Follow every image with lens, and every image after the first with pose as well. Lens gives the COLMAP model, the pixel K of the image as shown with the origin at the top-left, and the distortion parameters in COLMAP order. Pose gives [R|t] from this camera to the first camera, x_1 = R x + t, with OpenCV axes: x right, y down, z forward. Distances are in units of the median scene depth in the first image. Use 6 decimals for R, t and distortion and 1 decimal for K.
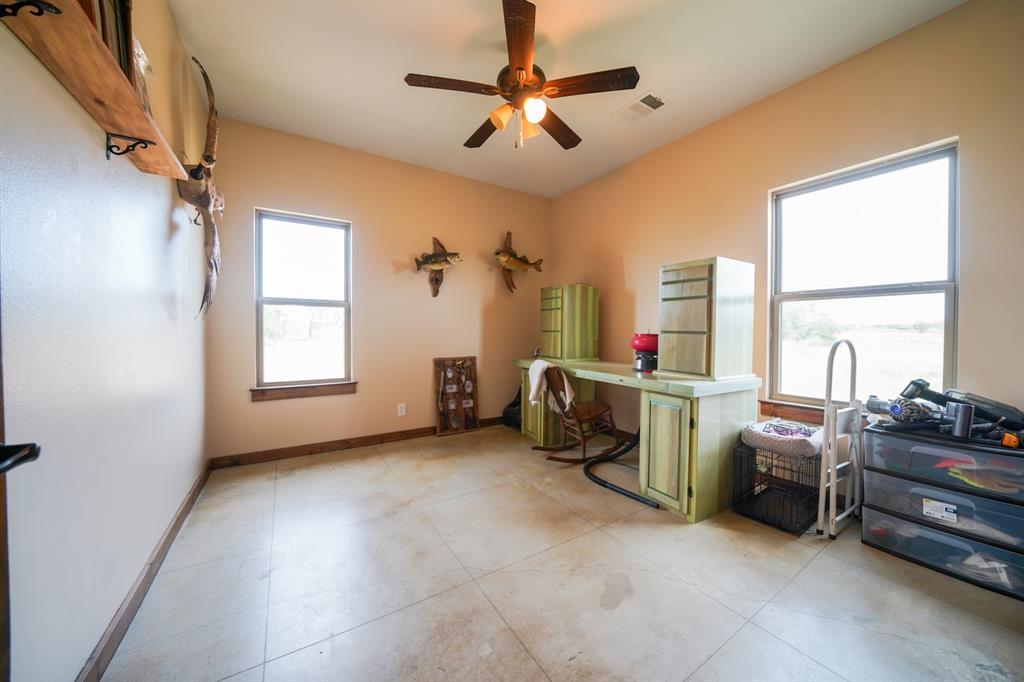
lens RADIAL K [[358.8, 0, 512.0], [0, 358.8, 341.0], [0, 0, 1]] dist [-0.000269, -0.000017]
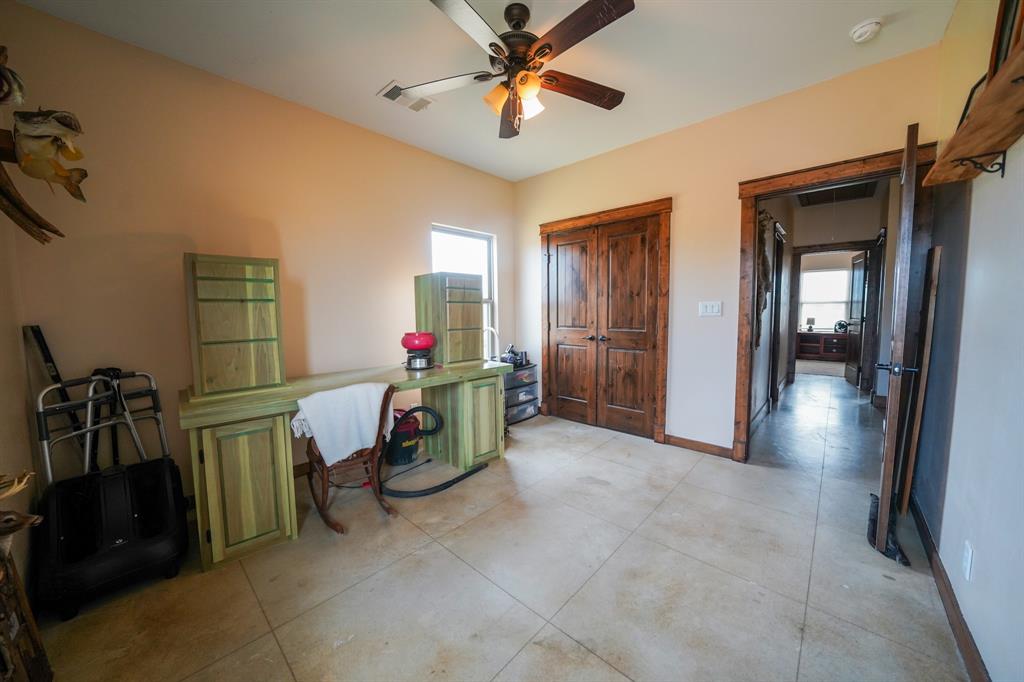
lens RADIAL K [[360.3, 0, 512.0], [0, 360.3, 341.0], [0, 0, 1]] dist [-0.001316, -0.000086]
pose [[-0.253449, -0.072417, 0.964634, -0.740919], [0.046431, 0.995134, 0.086906, -0.080046], [-0.966234, 0.066815, -0.248853, 1.072762]]
